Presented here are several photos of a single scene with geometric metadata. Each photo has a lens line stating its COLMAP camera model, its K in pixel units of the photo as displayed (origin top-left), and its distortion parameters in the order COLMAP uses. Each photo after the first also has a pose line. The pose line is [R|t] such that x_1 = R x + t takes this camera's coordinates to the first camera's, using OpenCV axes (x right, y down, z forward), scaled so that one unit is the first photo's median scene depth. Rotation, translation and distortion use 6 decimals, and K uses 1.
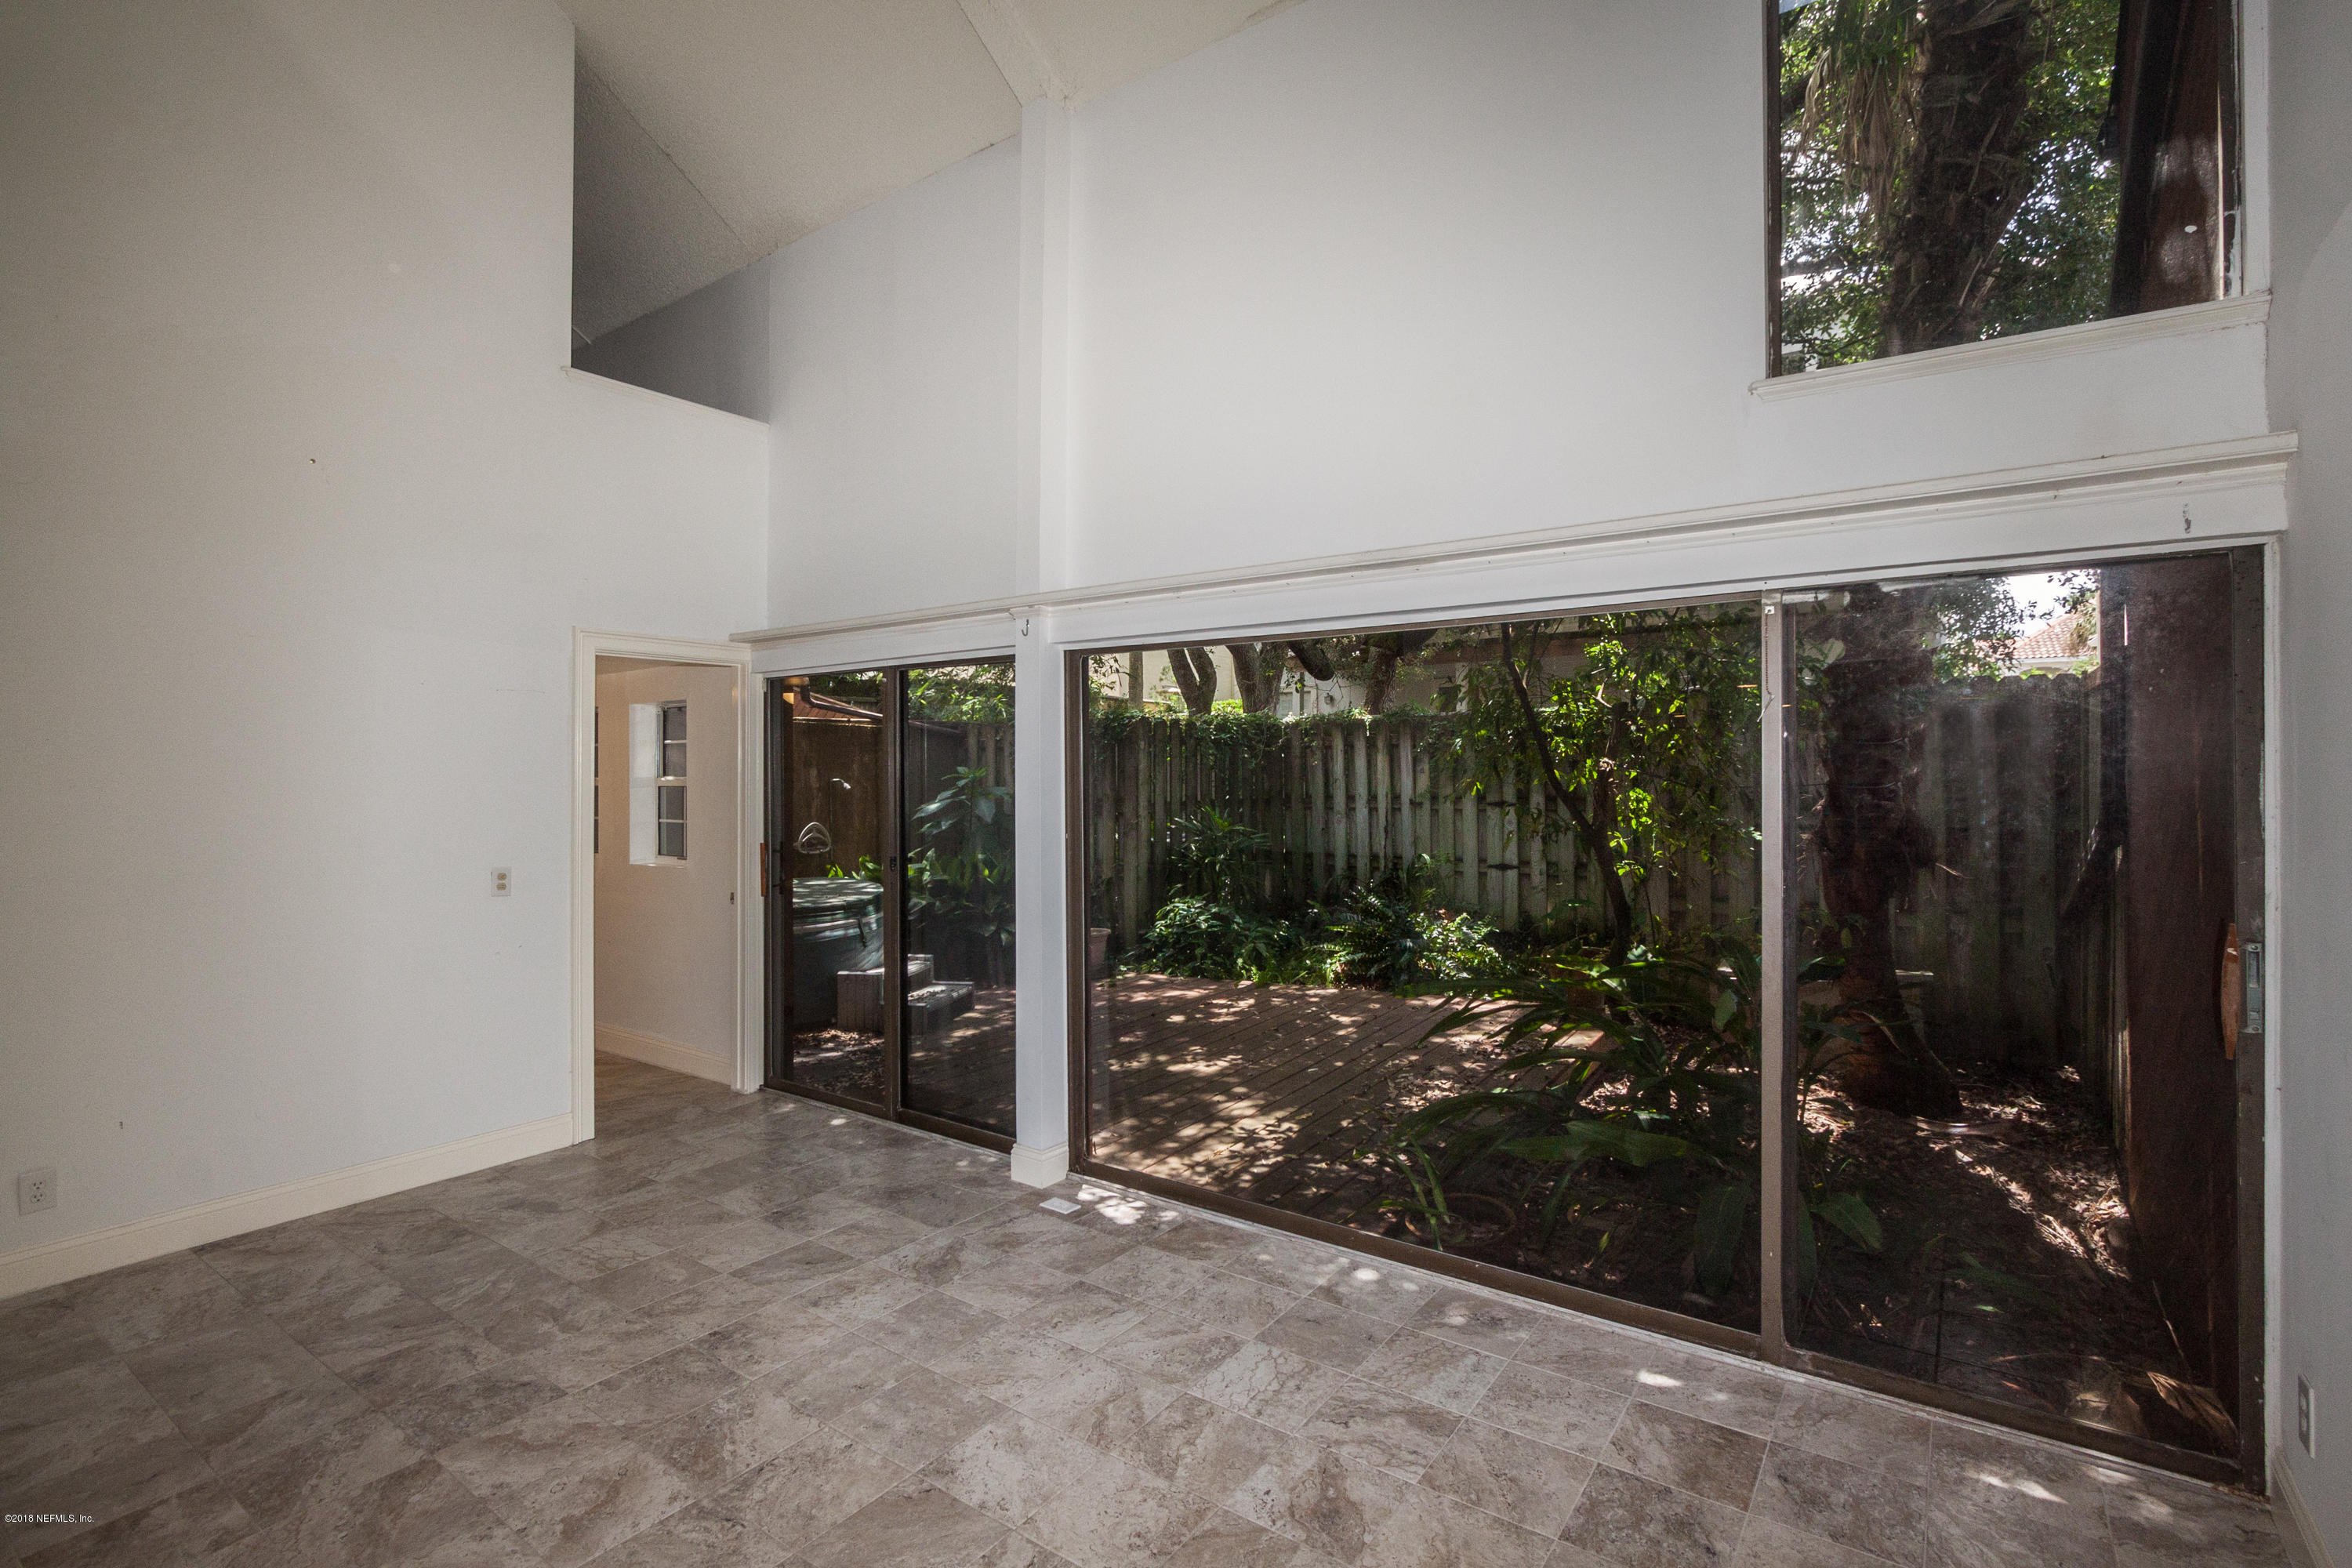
lens RADIAL K [[1068.1, 0, 1176.0], [0, 1068.1, 784.0], [0, 0, 1]] dist [-0.002695, -0.000139]
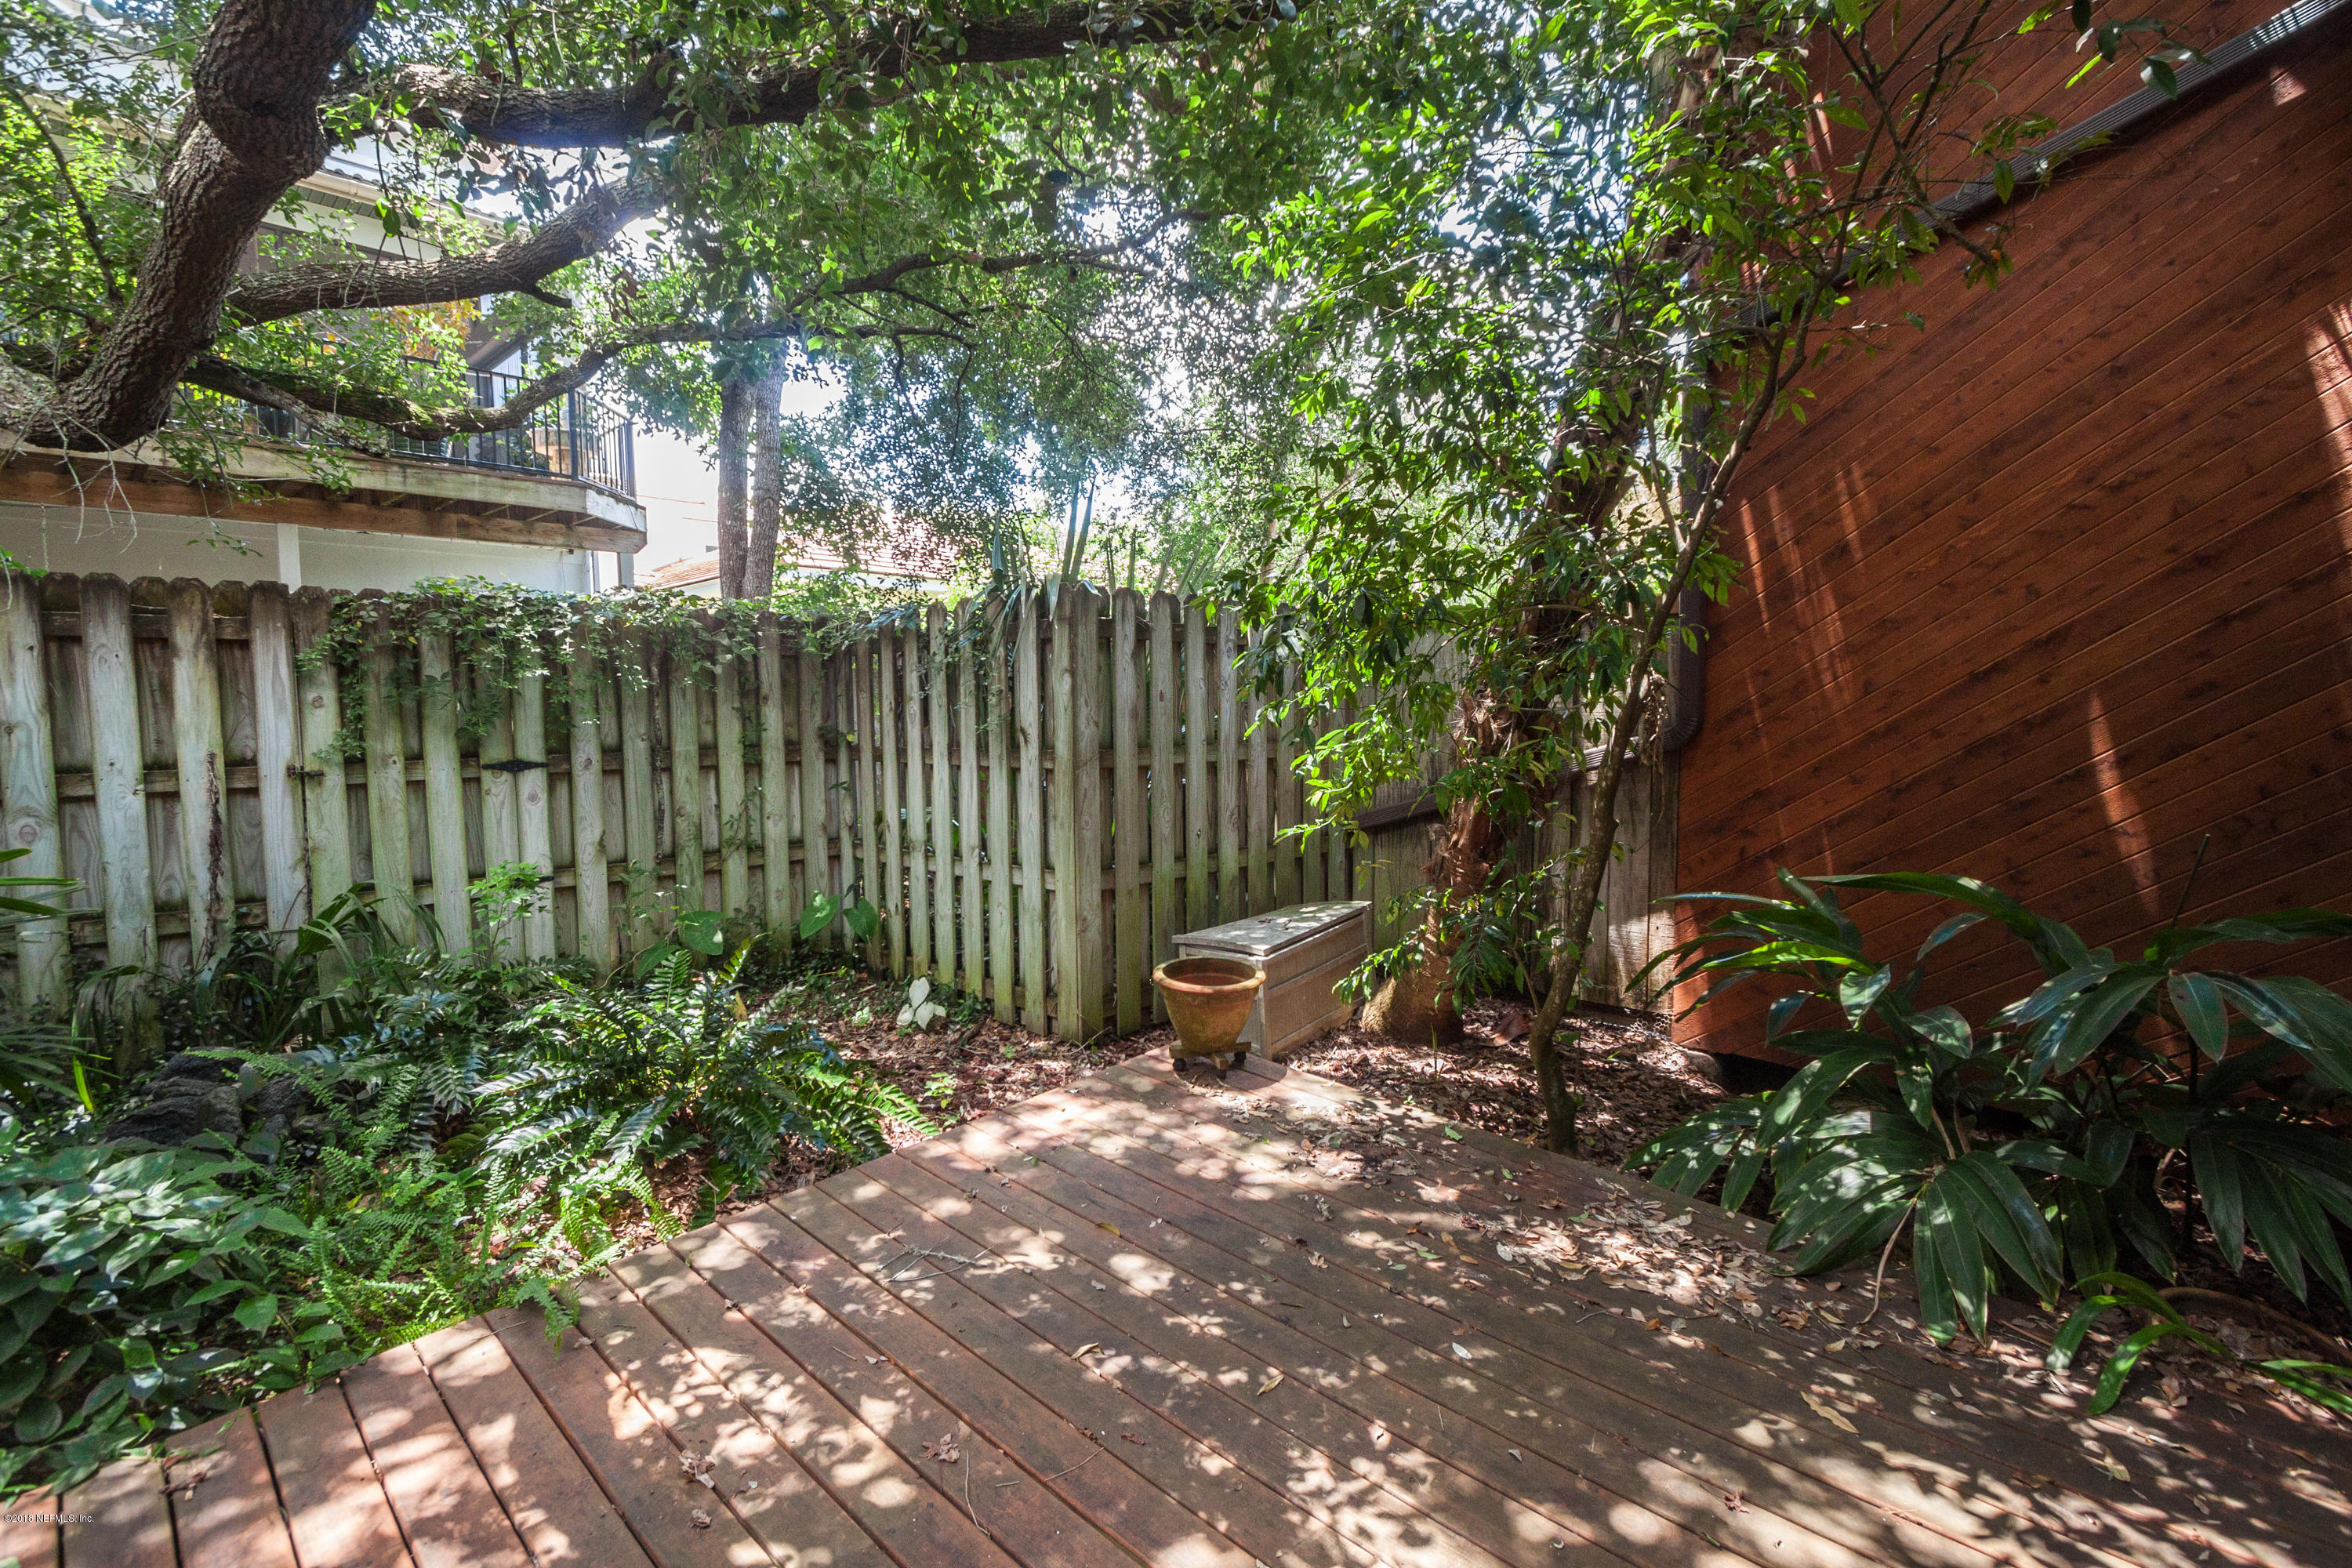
lens RADIAL K [[1068.1, 0, 1176.0], [0, 1068.1, 784.0], [0, 0, 1]] dist [-0.002695, -0.000139]
pose [[0.144879, -0.067434, 0.987149, -0.170560], [0.020031, 0.997670, 0.065213, -0.000070], [-0.989247, 0.010326, 0.145892, 0.576944]]
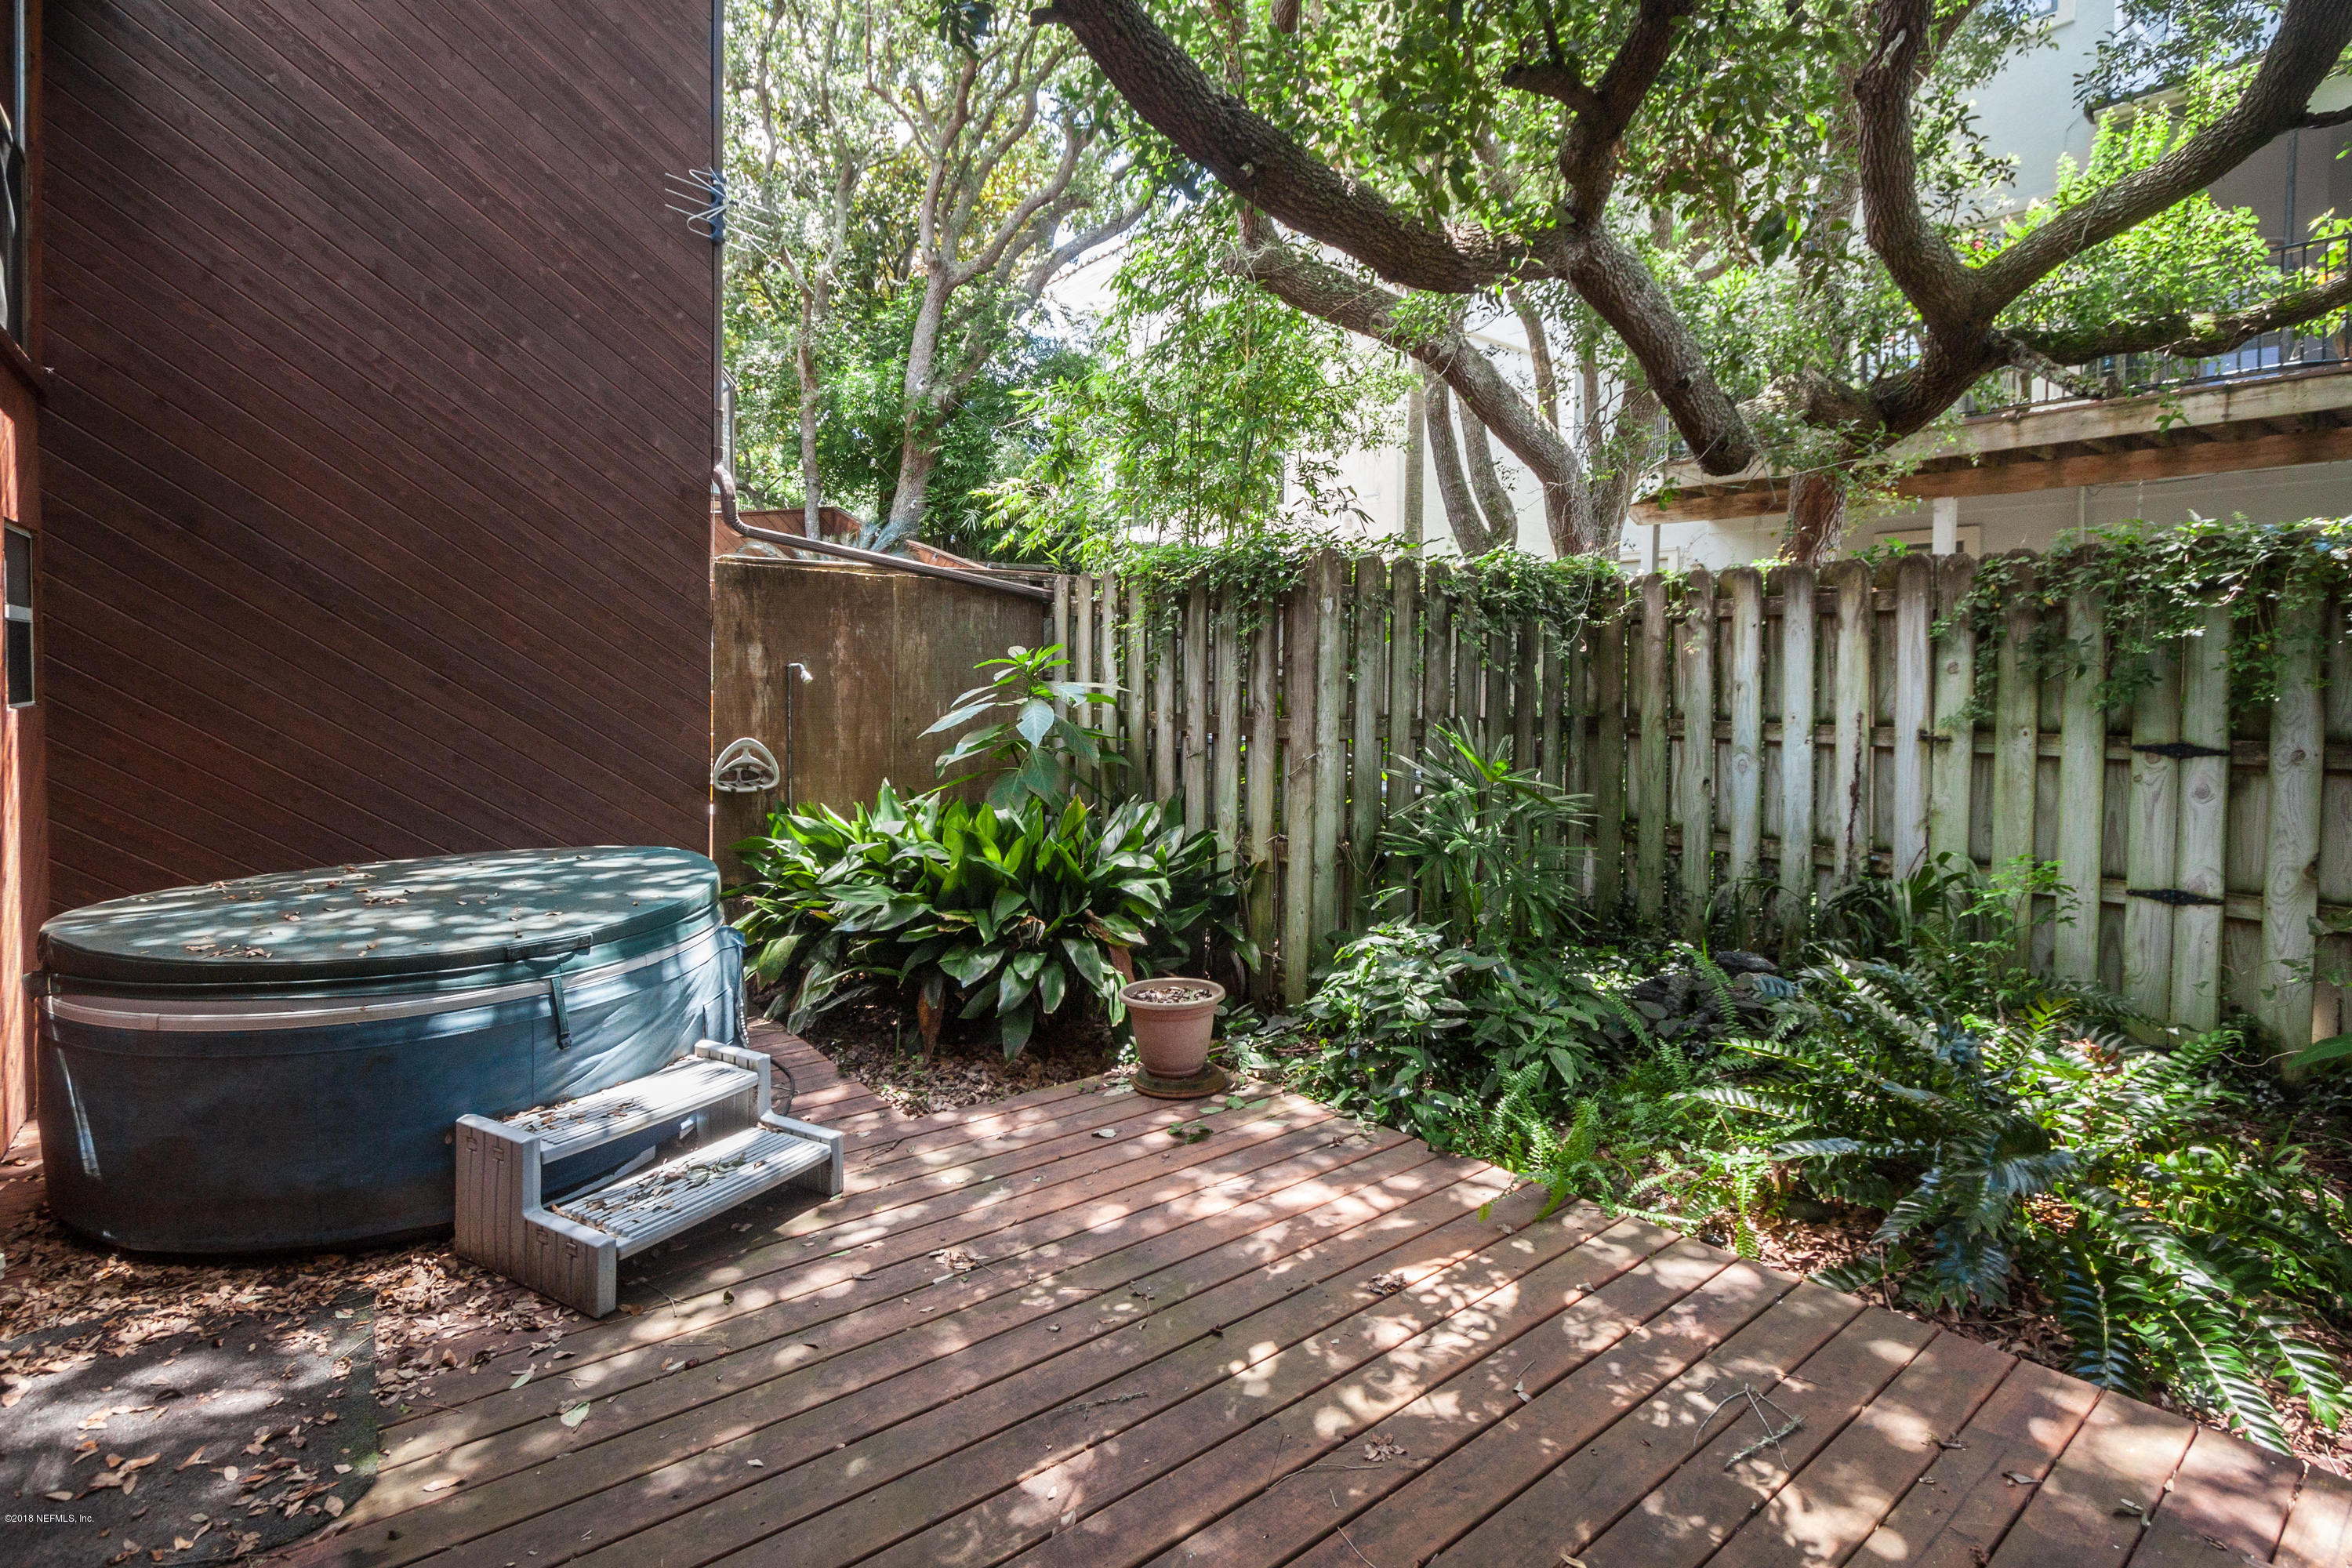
lens RADIAL K [[1132.5, 0, 1152.7], [0, 1132.5, 714.1], [0, 0, 1]] dist [-0.001493, 0.000403]
pose [[0.957626, 0.029069, -0.286543, 0.041473], [-0.022509, 0.999404, 0.026160, 0.002154], [0.287133, -0.018602, 0.957710, 0.439605]]
